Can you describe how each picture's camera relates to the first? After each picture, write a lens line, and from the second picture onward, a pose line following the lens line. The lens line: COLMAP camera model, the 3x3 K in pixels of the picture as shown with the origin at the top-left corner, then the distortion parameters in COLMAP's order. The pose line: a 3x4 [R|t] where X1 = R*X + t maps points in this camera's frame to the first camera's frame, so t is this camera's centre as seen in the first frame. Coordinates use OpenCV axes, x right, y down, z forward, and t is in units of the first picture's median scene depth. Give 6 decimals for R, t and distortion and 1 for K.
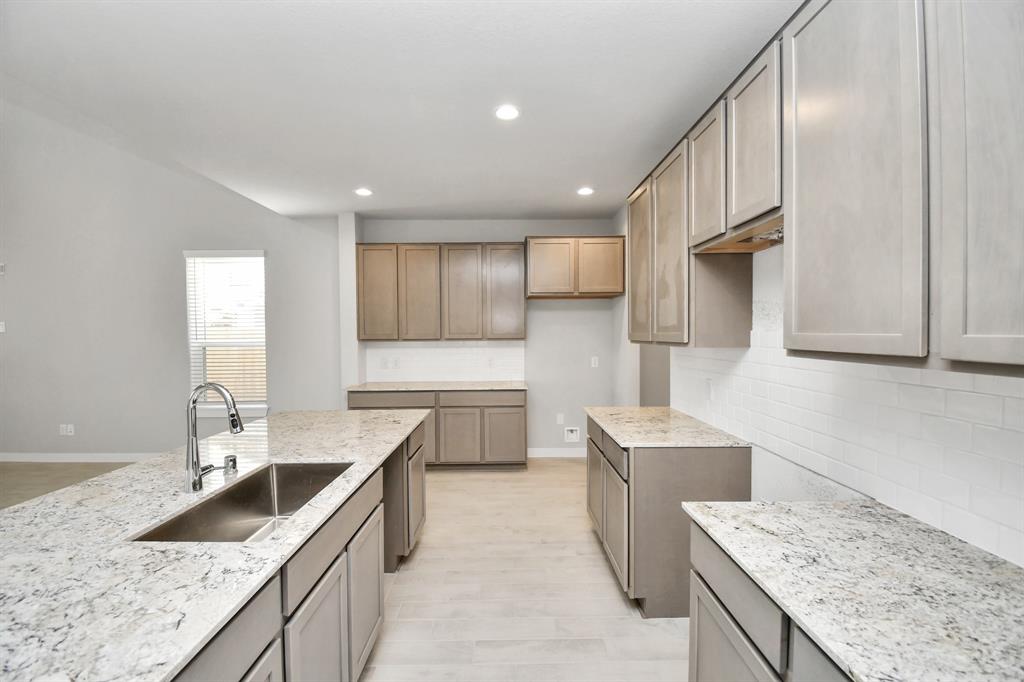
lens RADIAL K [[448.9, 0, 512.4], [0, 448.9, 344.1], [0, 0, 1]] dist [0.015156, -0.020726]
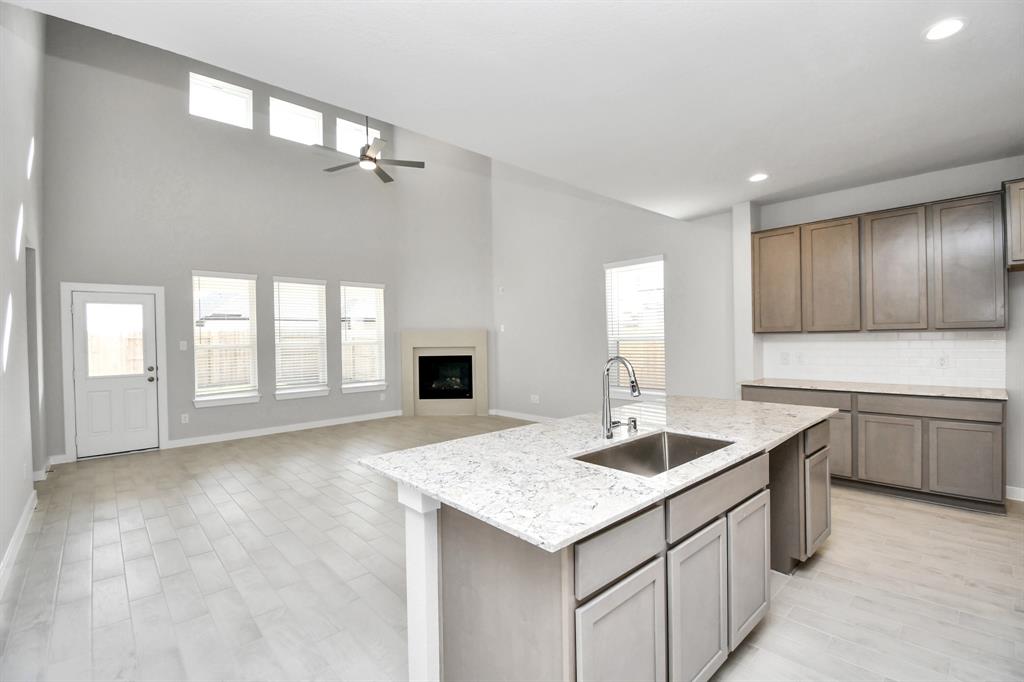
lens RADIAL K [[452.2, 0, 509.2], [0, 452.2, 339.7], [0, 0, 1]] dist [0.021650, -0.025355]
pose [[0.667400, -0.004642, -0.744685, 0.056413], [-0.005590, 0.999921, -0.011243, 0.034922], [0.744678, 0.011666, 0.667321, -0.064297]]
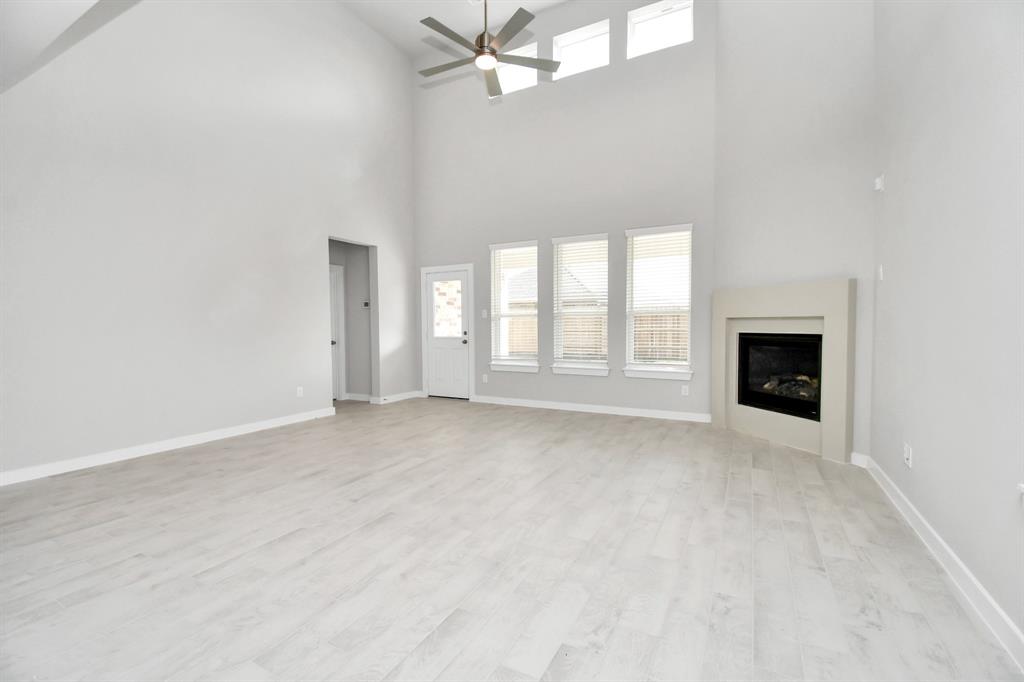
lens RADIAL K [[448.2, 0, 507.8], [0, 448.2, 340.7], [0, 0, 1]] dist [0.024166, -0.028278]
pose [[-0.481178, 0.038456, -0.875779, -0.558748], [-0.015294, 0.998517, 0.052248, 0.064888], [0.876490, 0.038534, -0.479876, 1.555226]]
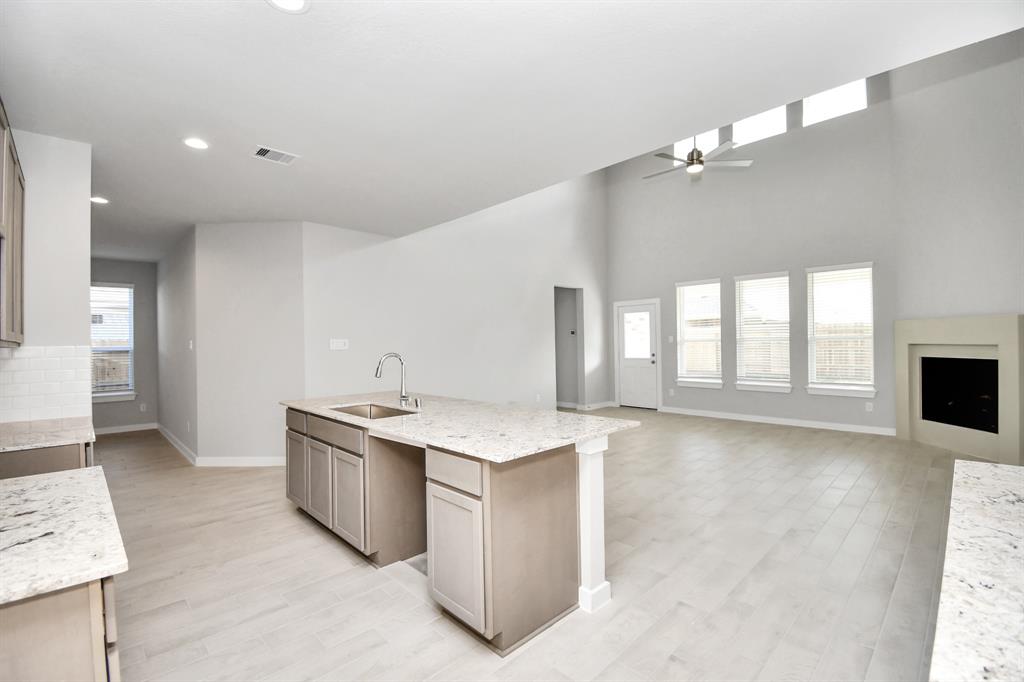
lens RADIAL K [[448.2, 0, 507.8], [0, 448.2, 340.7], [0, 0, 1]] dist [0.024166, -0.028278]
pose [[-0.722866, 0.014537, -0.690835, 0.210484], [0.000869, 0.999797, 0.020129, -0.004099], [0.690987, 0.013950, -0.722732, 1.672700]]
